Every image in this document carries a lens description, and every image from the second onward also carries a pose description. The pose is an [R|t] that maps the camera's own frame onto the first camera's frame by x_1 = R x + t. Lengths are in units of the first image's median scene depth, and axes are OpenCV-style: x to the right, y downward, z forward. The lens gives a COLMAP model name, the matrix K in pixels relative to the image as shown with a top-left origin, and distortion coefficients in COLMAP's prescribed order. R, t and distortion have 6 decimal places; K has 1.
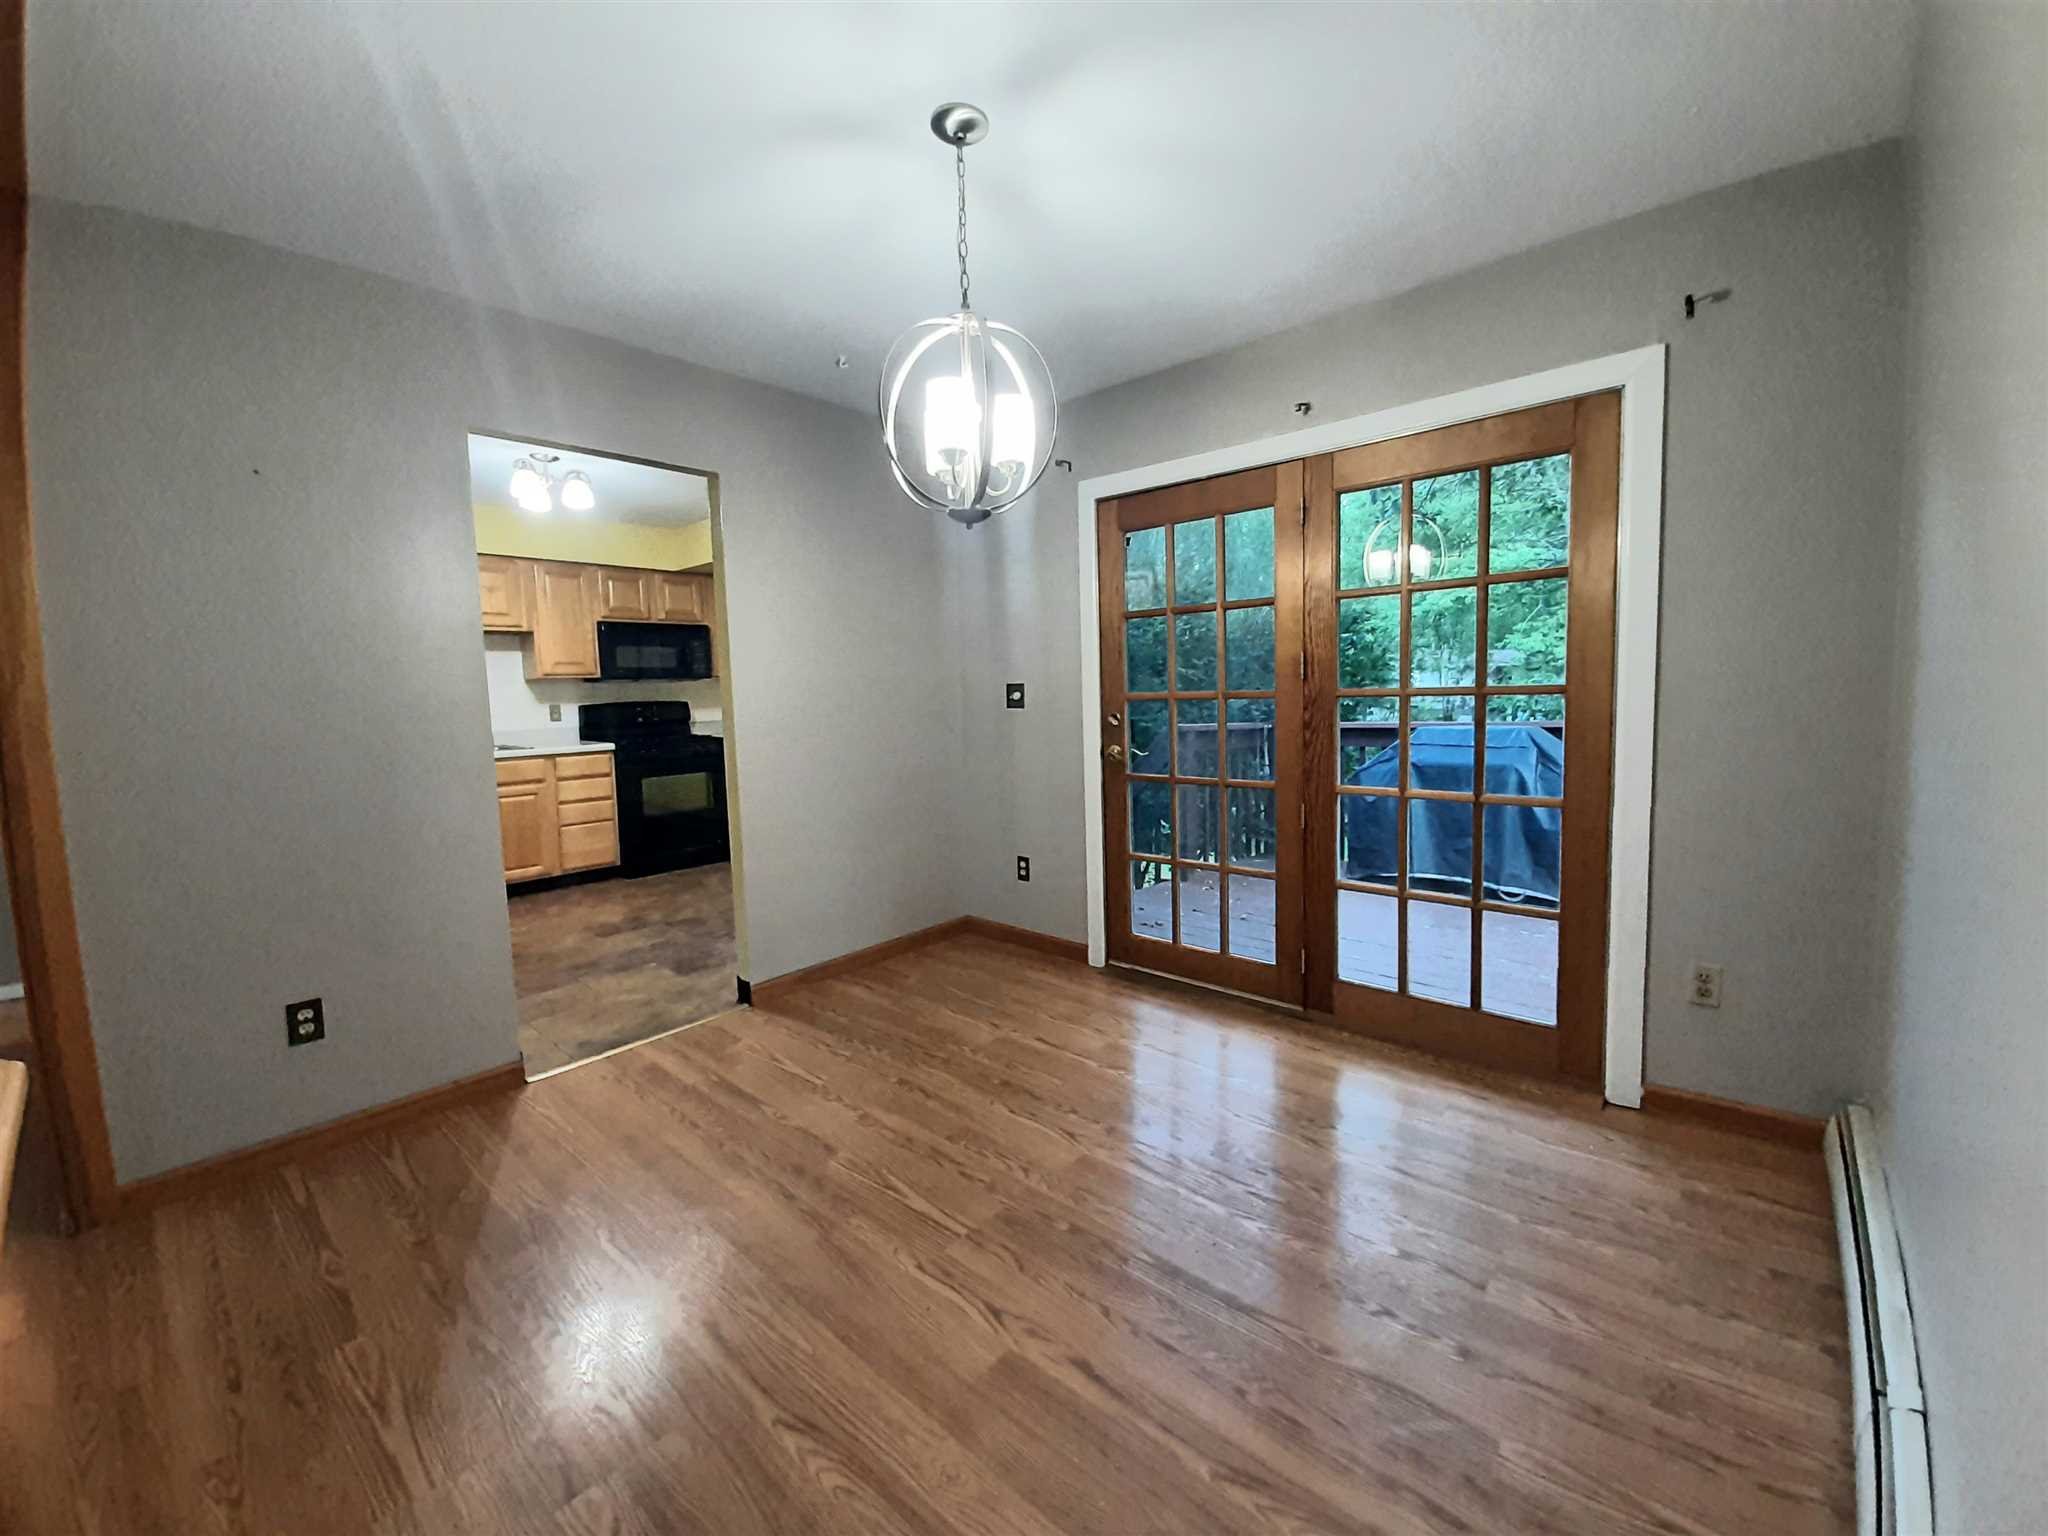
lens RADIAL K [[808.7, 0, 1054.0], [0, 808.7, 754.7], [0, 0, 1]] dist [-0.008485, -0.001374]
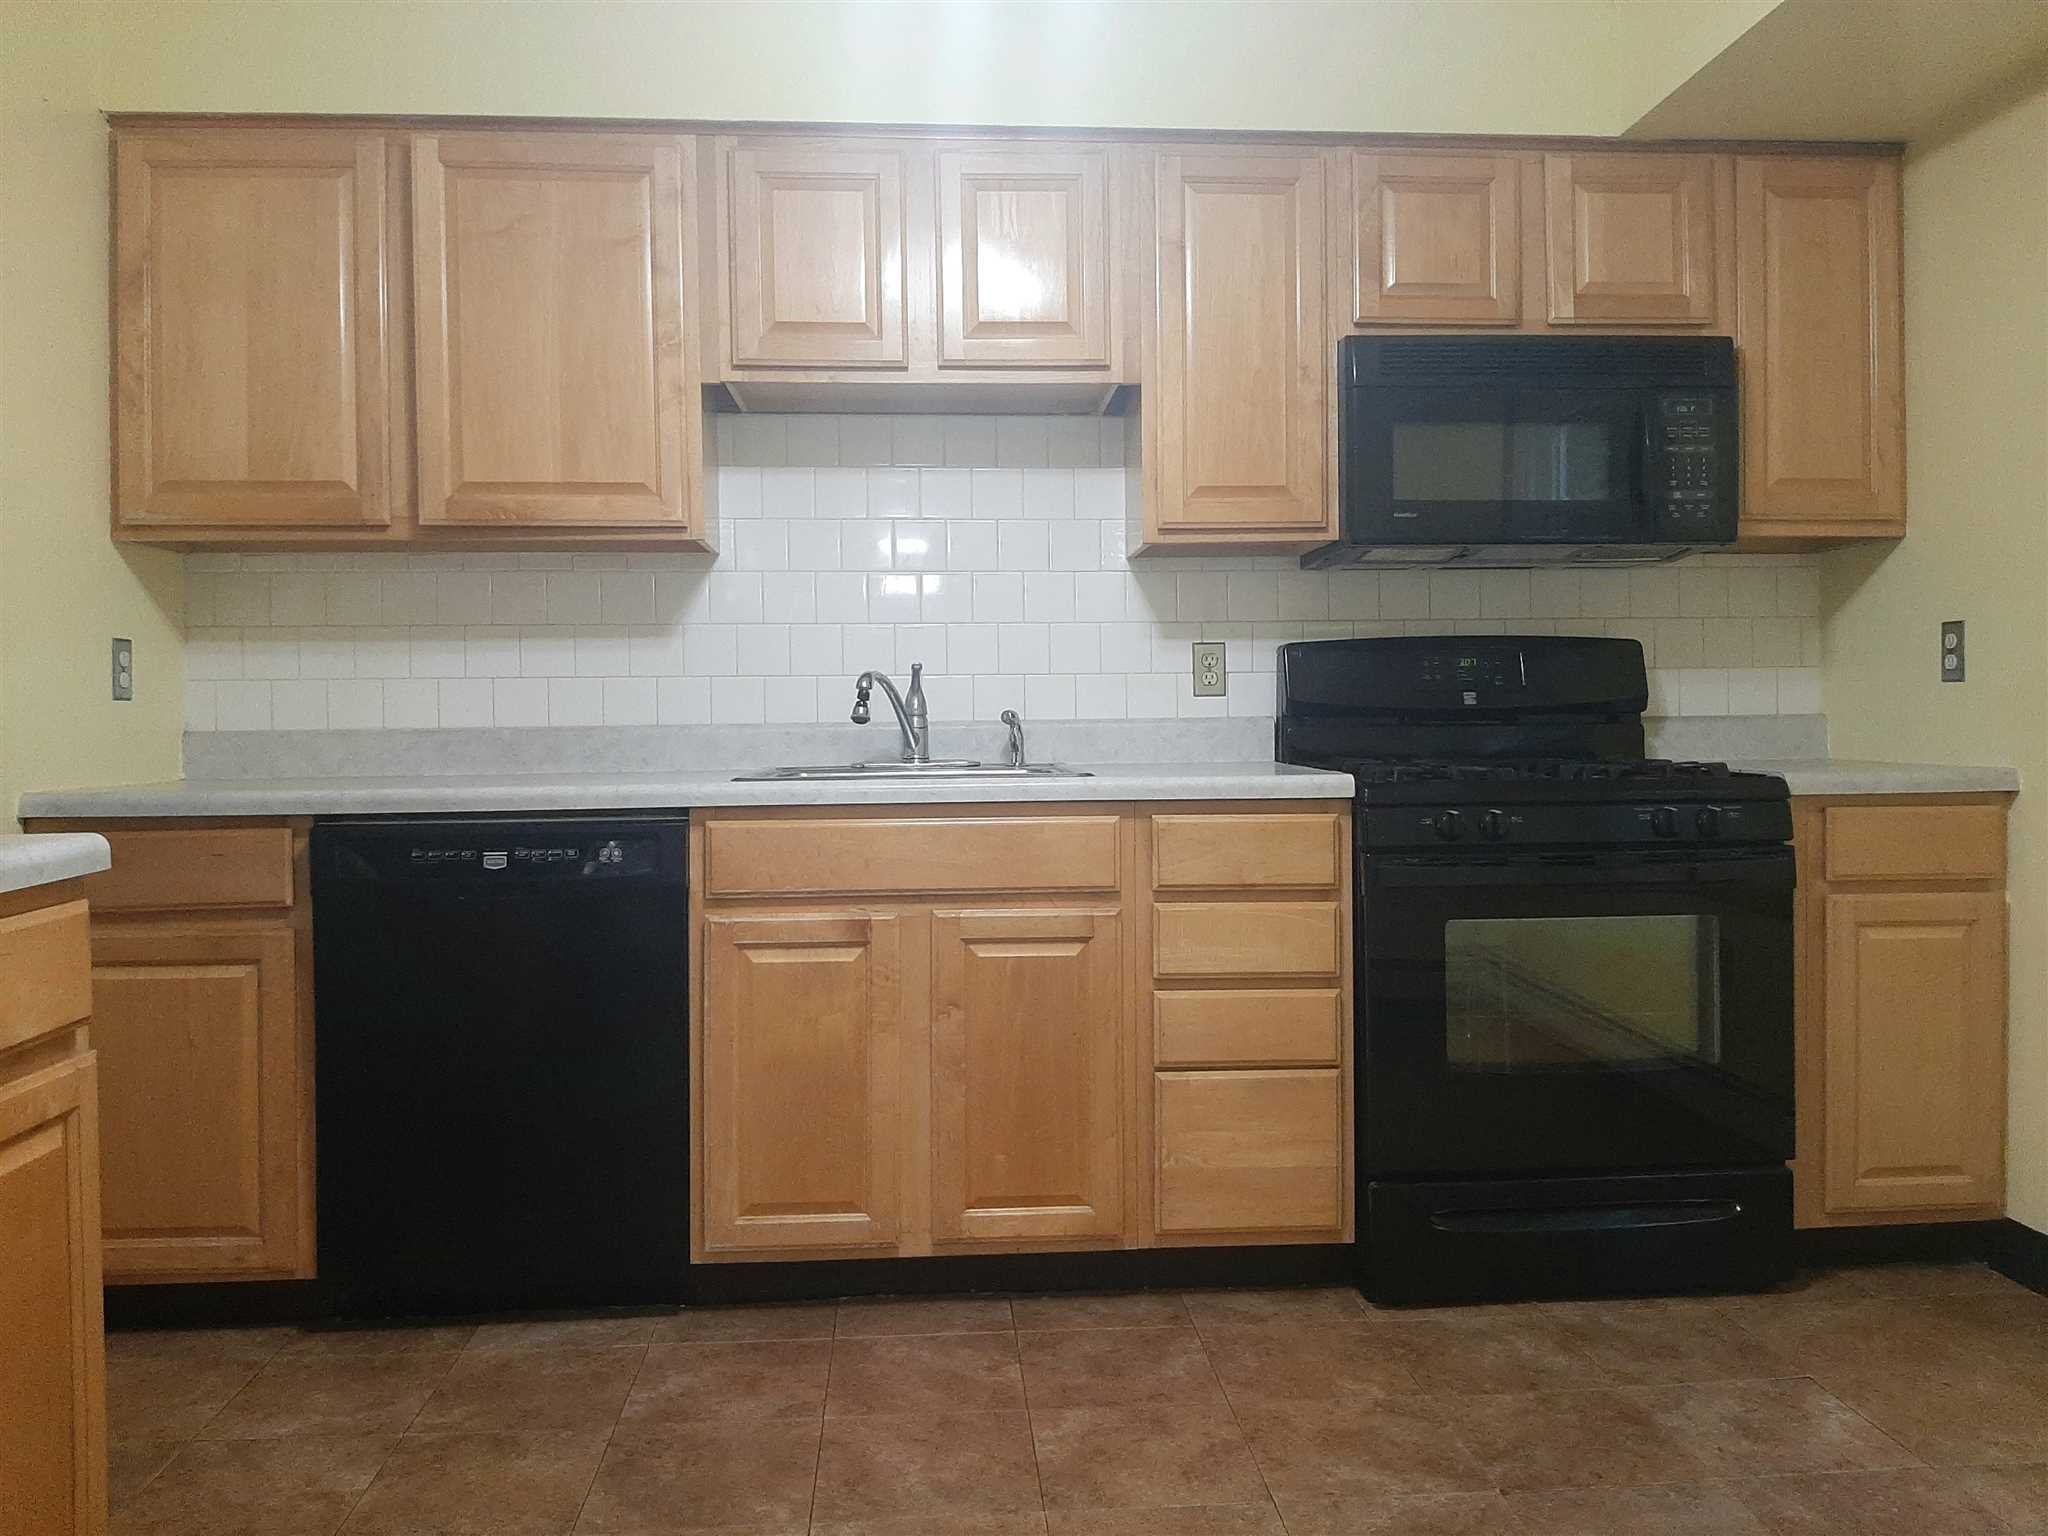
lens RADIAL K [[1617.0, 0, 1038.4], [0, 1617.0, 720.1], [0, 0, 1]] dist [0.021973, -0.054927]
pose [[0.705896, 0.018358, -0.708077, -0.238868], [-0.069967, 0.996582, -0.043913, -0.001071], [0.704851, 0.080540, 0.704768, 0.538896]]
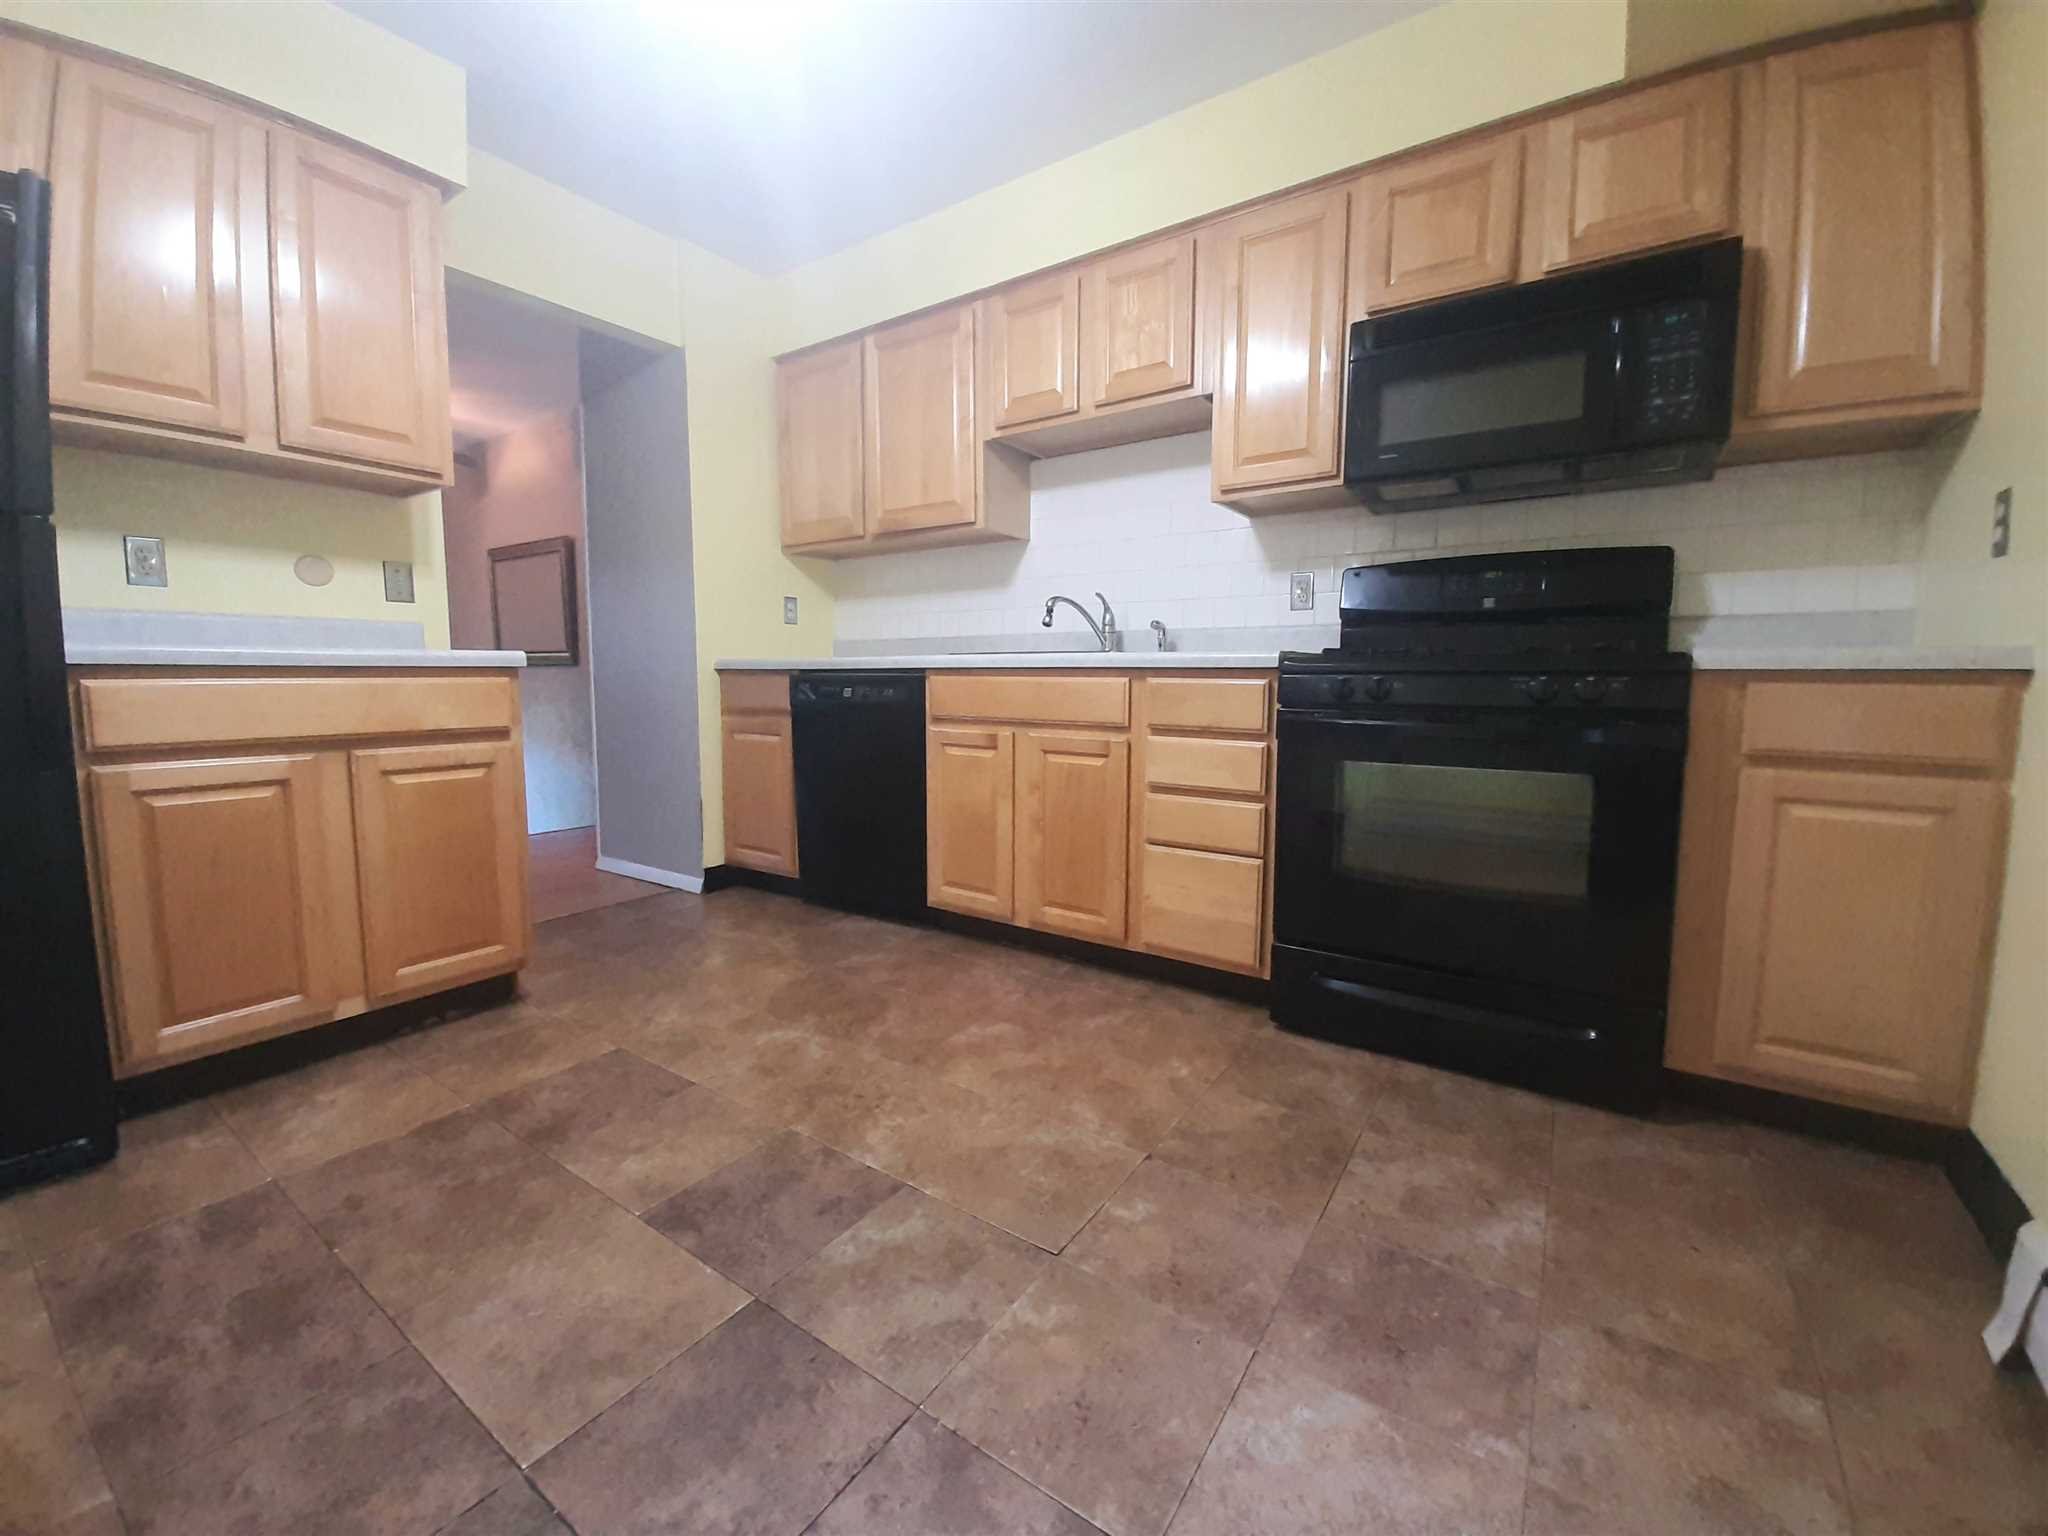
lens RADIAL K [[808.7, 0, 1016.1], [0, 808.7, 747.4], [0, 0, 1]] dist [-0.008485, -0.001374]
pose [[0.112154, 0.113835, -0.987149, -0.193357], [-0.096066, 0.990005, 0.103249, 0.002969], [0.989036, 0.083252, 0.121969, 0.813782]]
